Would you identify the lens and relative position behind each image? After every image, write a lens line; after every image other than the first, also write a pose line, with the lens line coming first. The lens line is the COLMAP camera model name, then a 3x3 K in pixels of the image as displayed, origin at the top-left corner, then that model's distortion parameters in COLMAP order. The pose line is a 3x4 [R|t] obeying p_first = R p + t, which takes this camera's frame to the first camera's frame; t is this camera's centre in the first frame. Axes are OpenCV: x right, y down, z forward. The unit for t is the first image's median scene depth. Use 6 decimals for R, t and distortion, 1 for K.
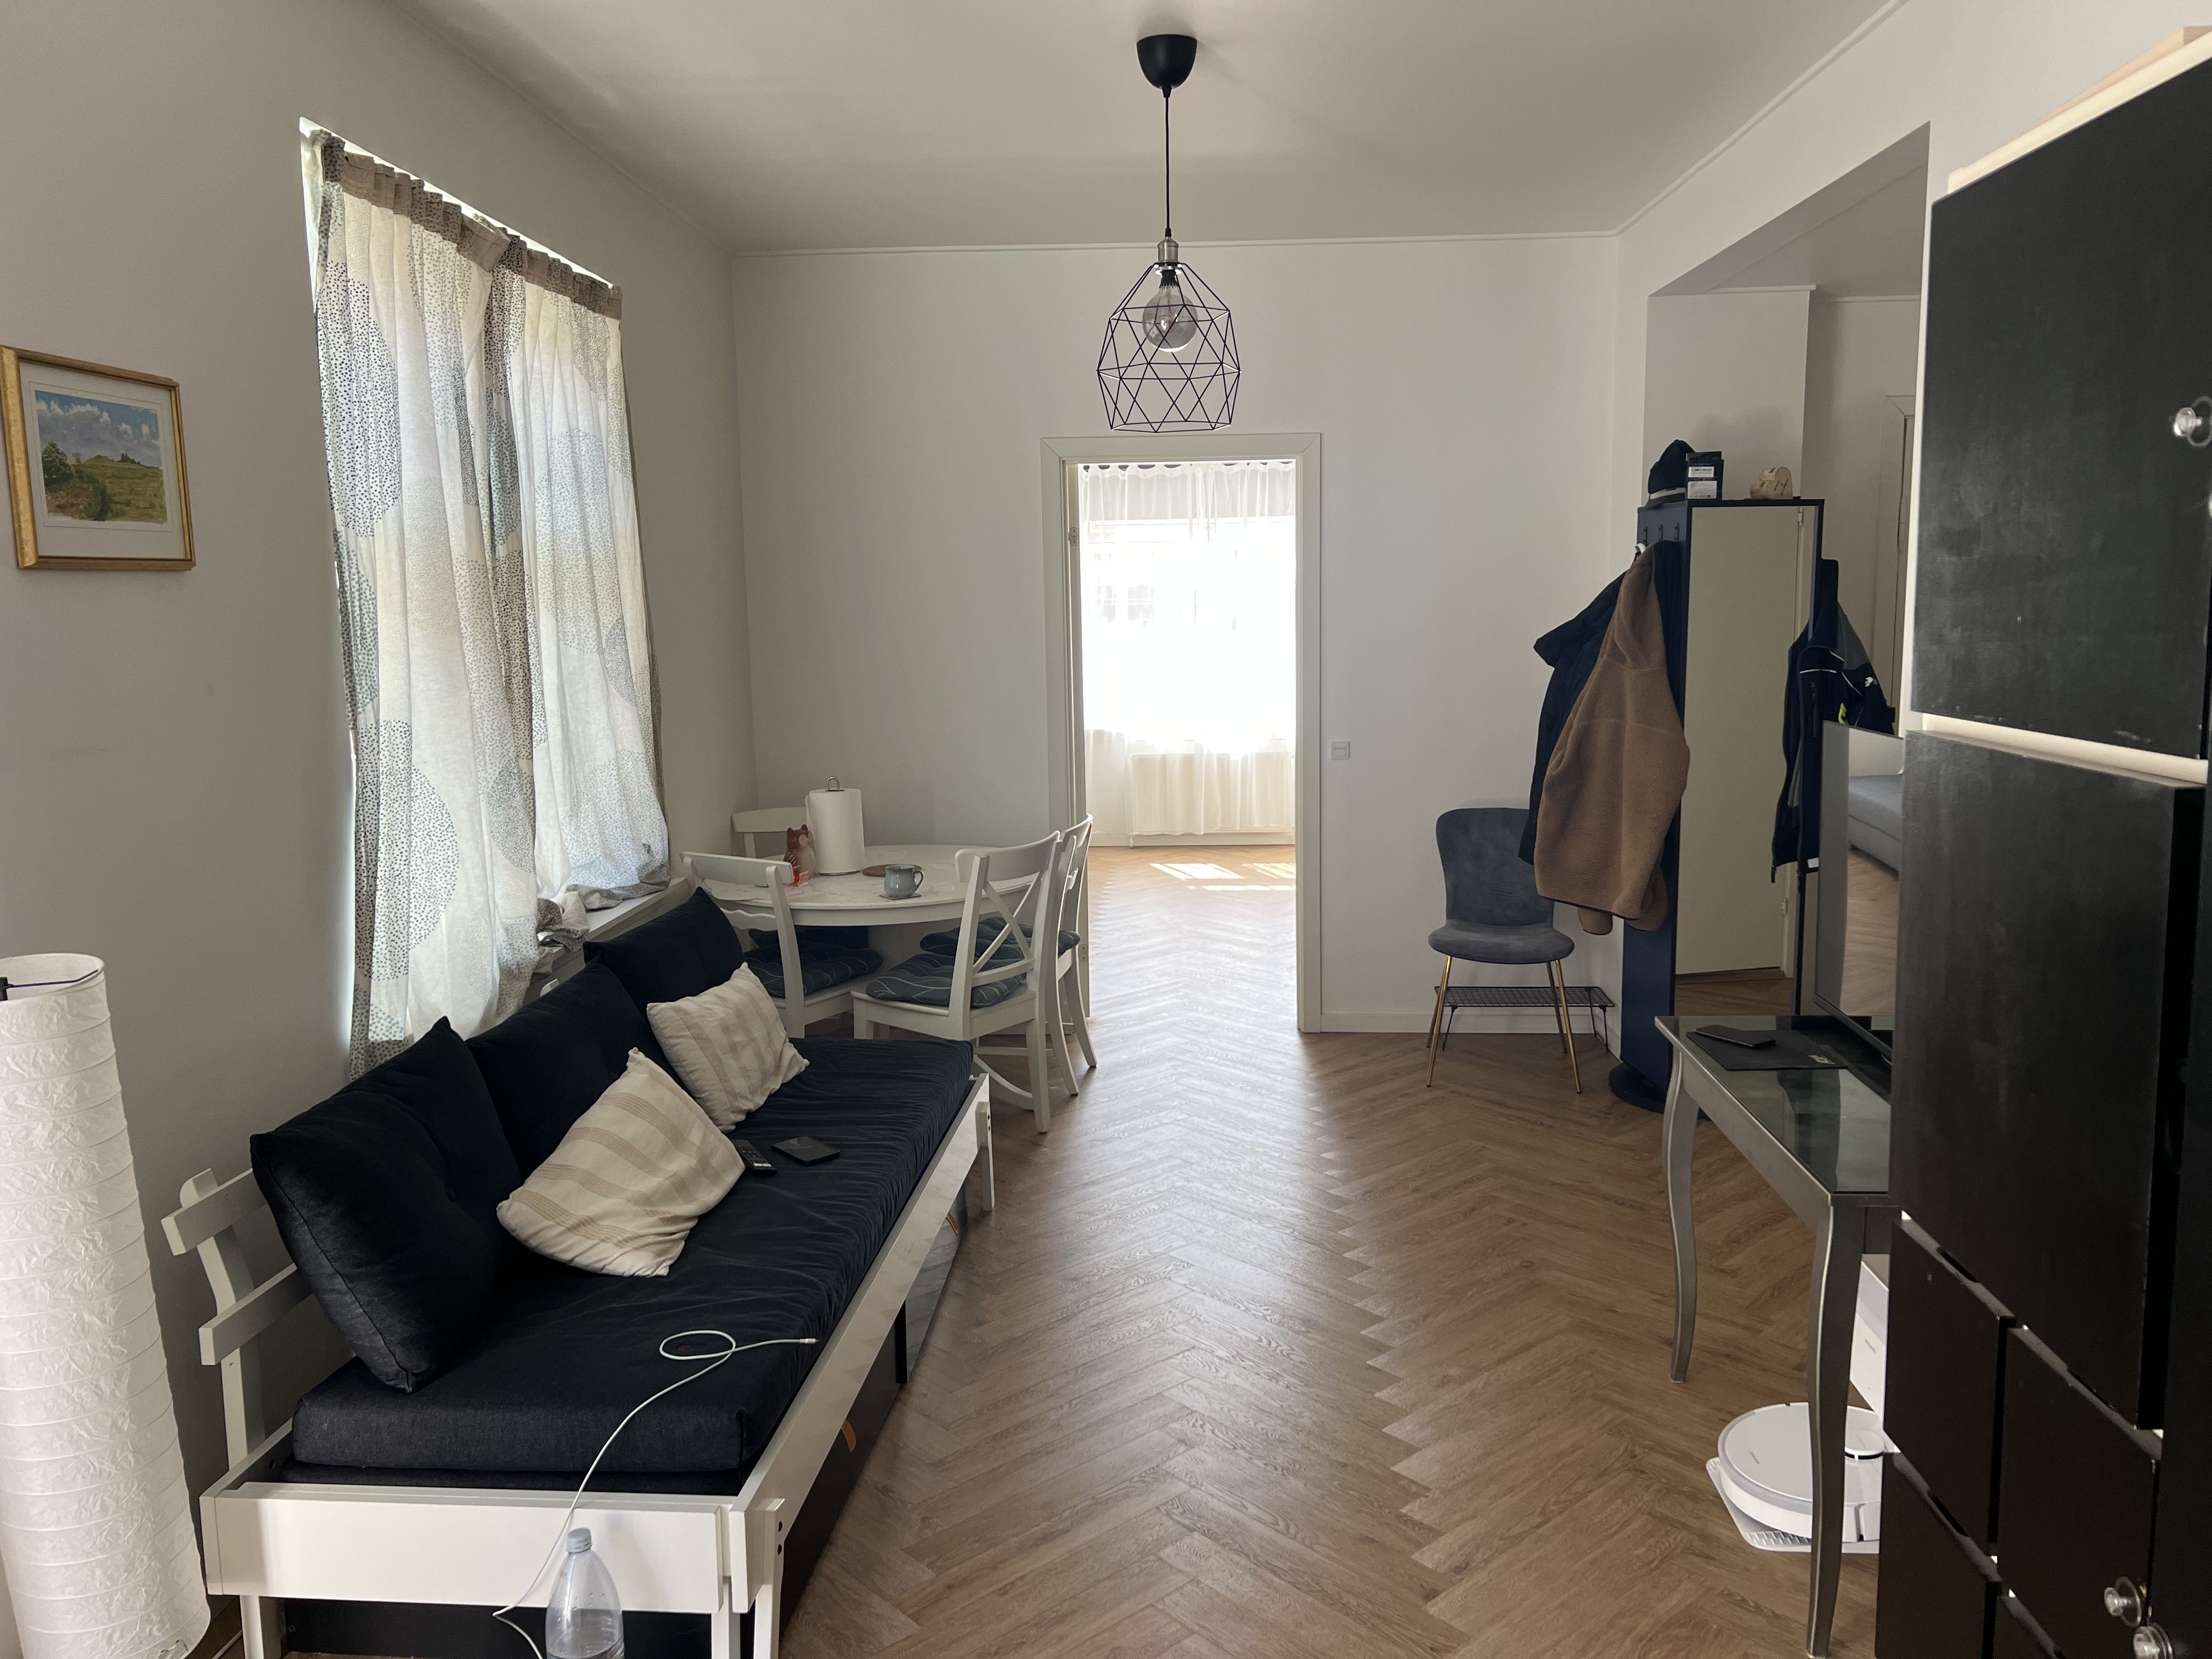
lens RADIAL K [[1681.3, 0, 1106.0], [0, 1681.3, 829.5], [0, 0, 1]] dist [0.065838, -0.059305]
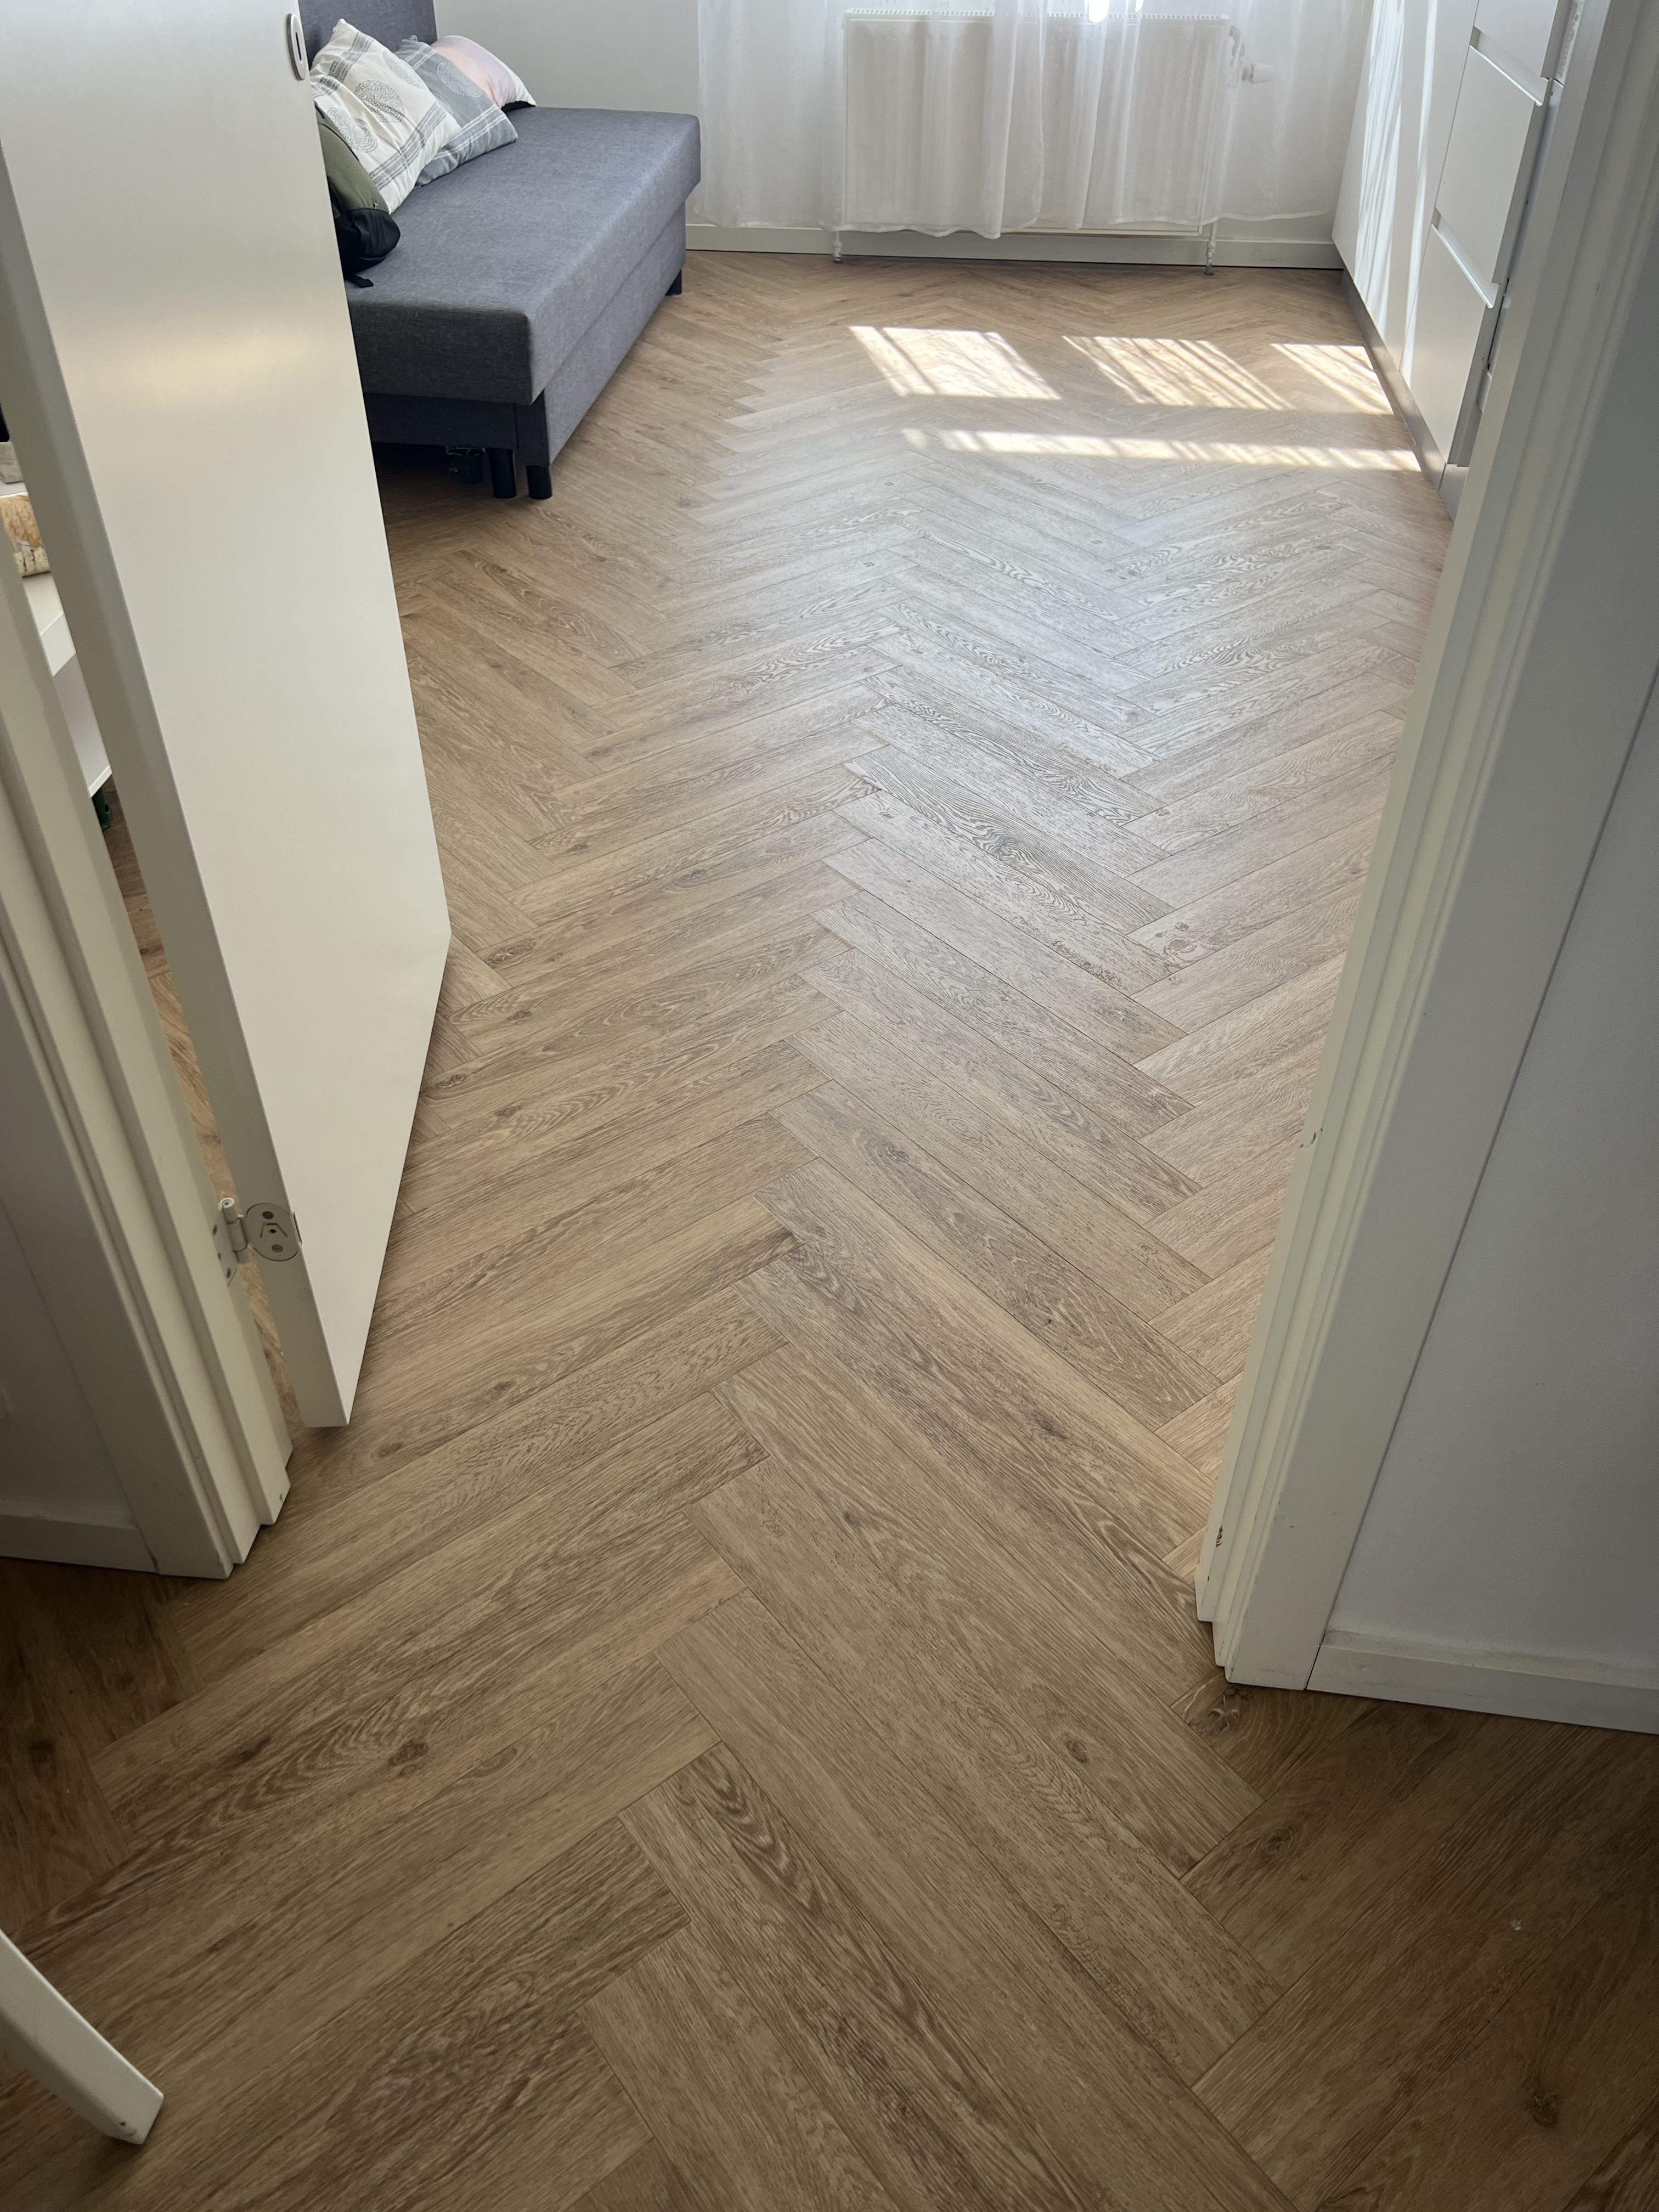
lens RADIAL K [[1681.3, 0, 813.9], [0, 1681.3, 1109.1], [0, 0, 1]] dist [0.065838, -0.059305]
pose [[0.997773, 0.054172, -0.038928, 0.039792], [-0.025422, 0.848308, 0.528893, -0.038997], [0.061674, -0.526725, 0.847795, 0.501430]]
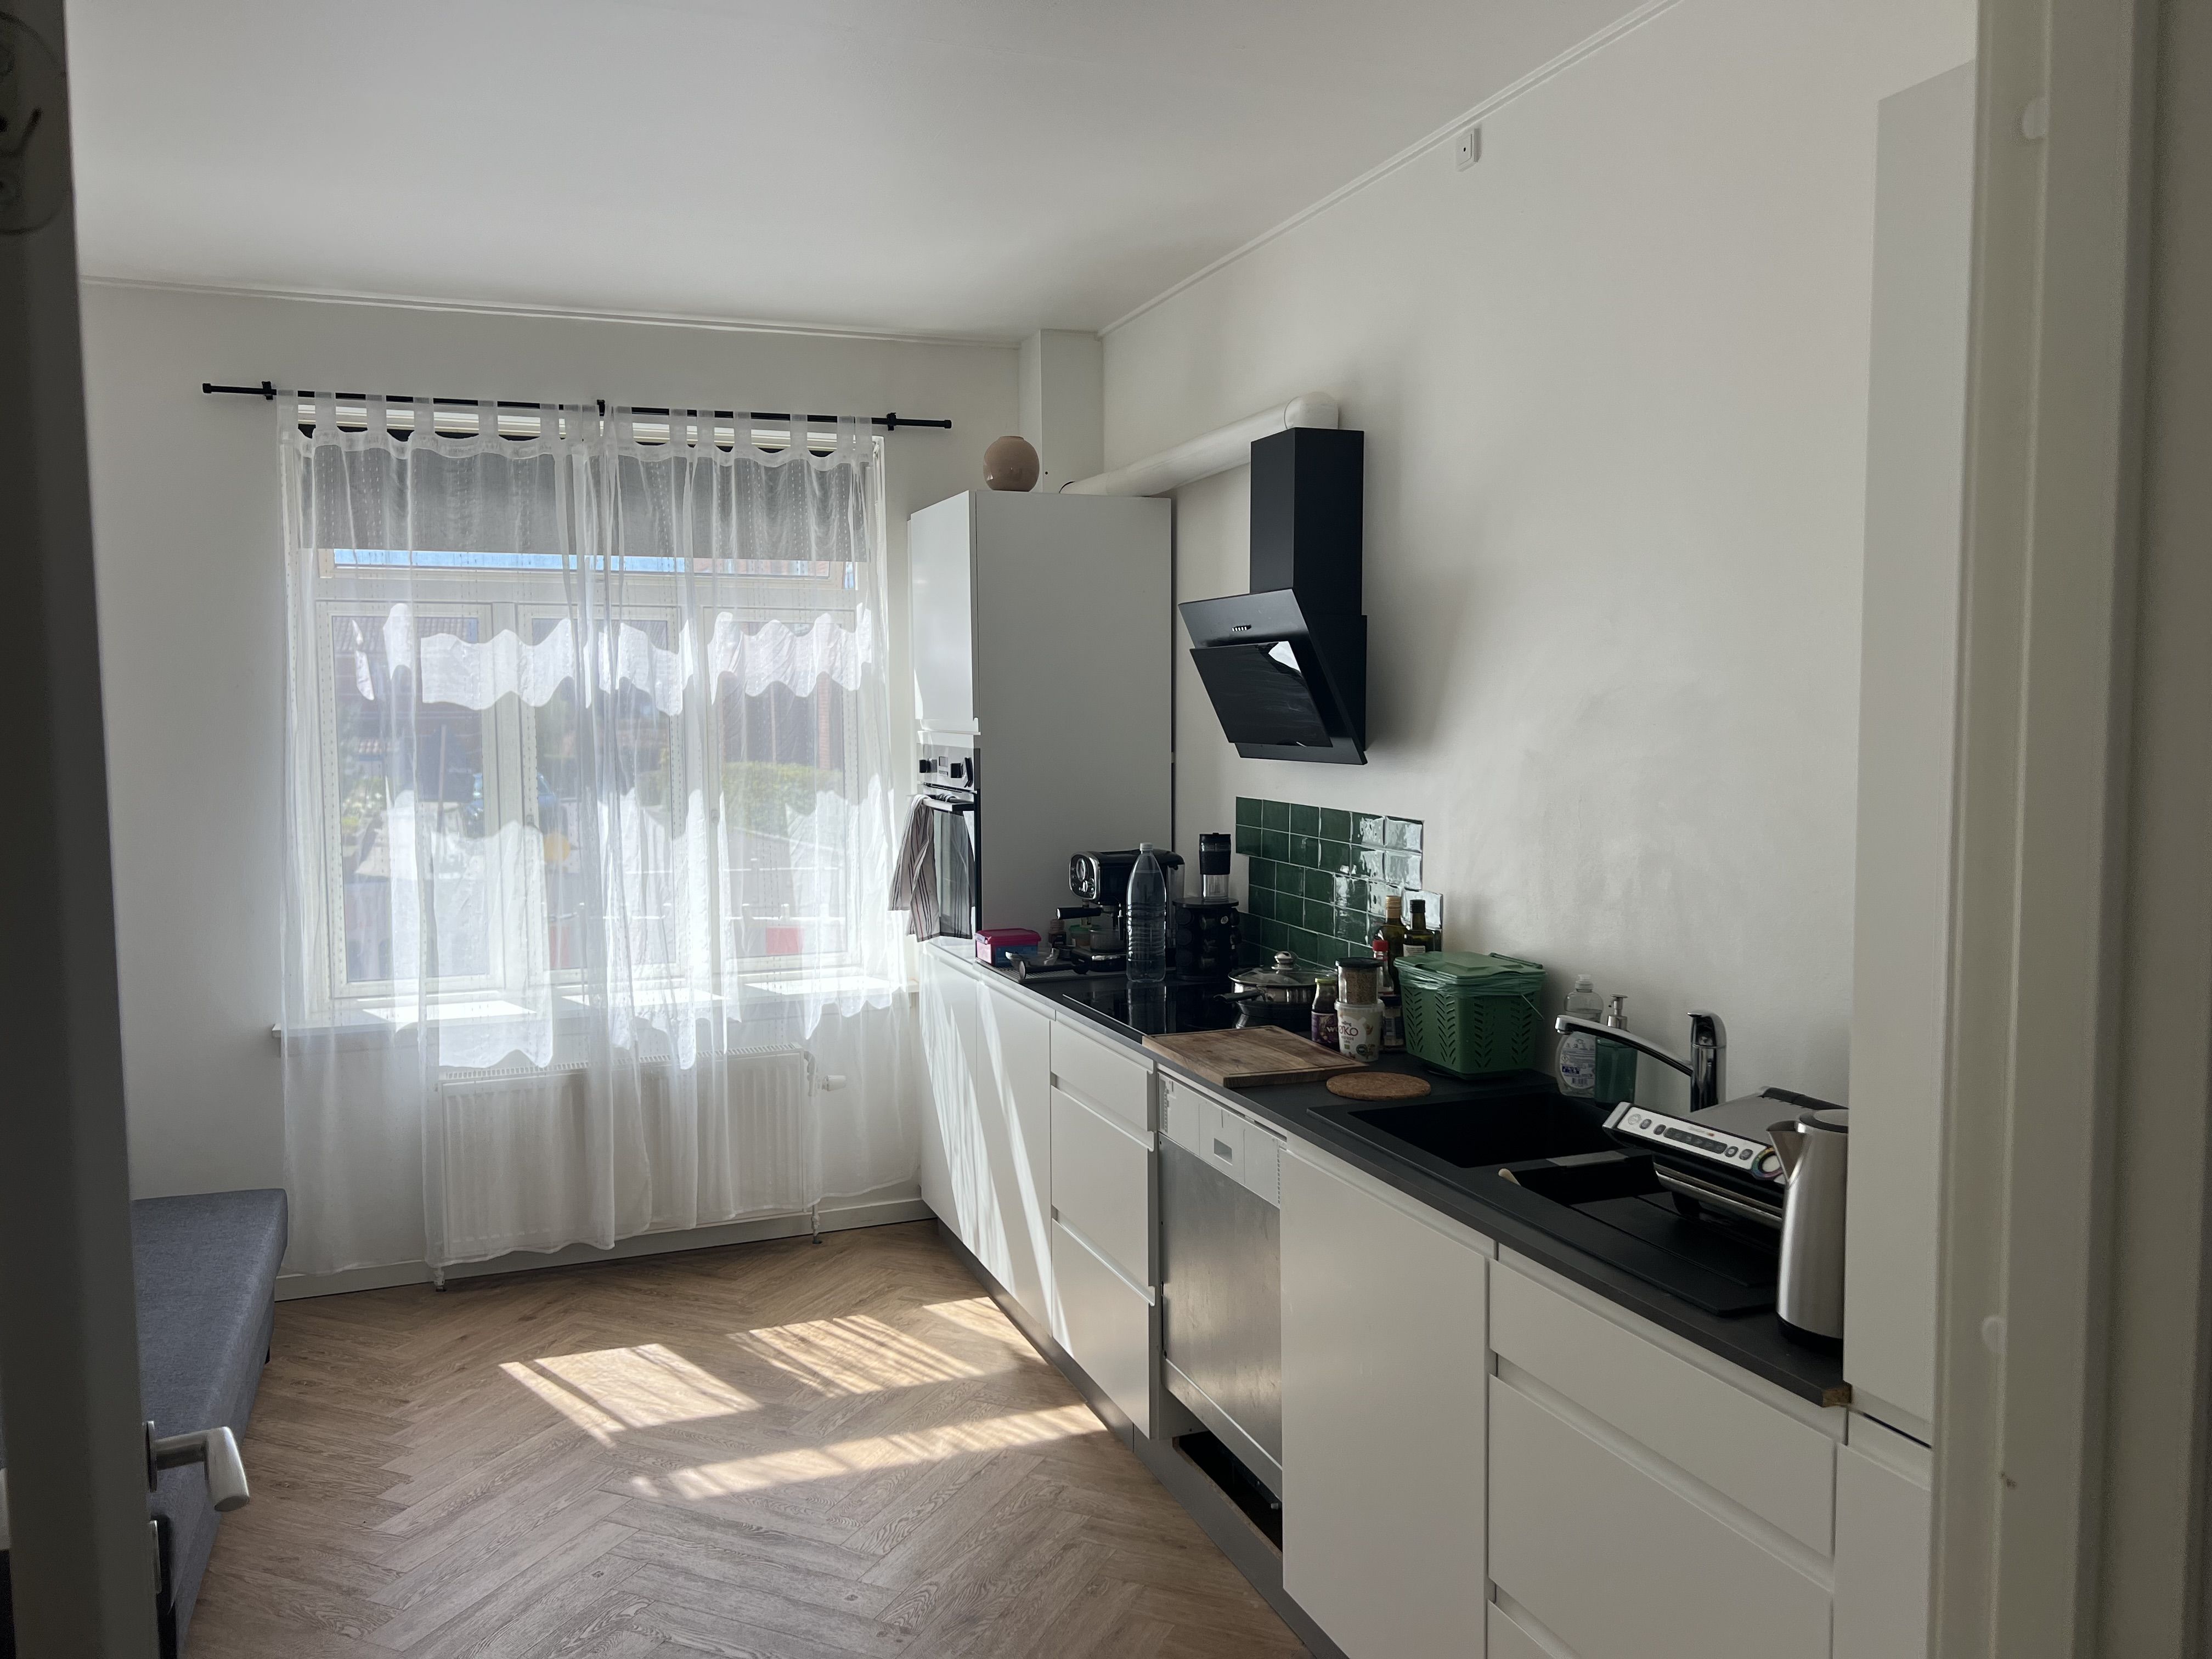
lens RADIAL K [[1681.3, 0, 1106.0], [0, 1681.3, 829.5], [0, 0, 1]] dist [0.065838, -0.059305]
pose [[0.918577, -0.022514, 0.394600, 0.001938], [0.050290, 0.996919, -0.060189, -0.075599], [-0.392029, 0.075133, 0.916880, 0.527853]]
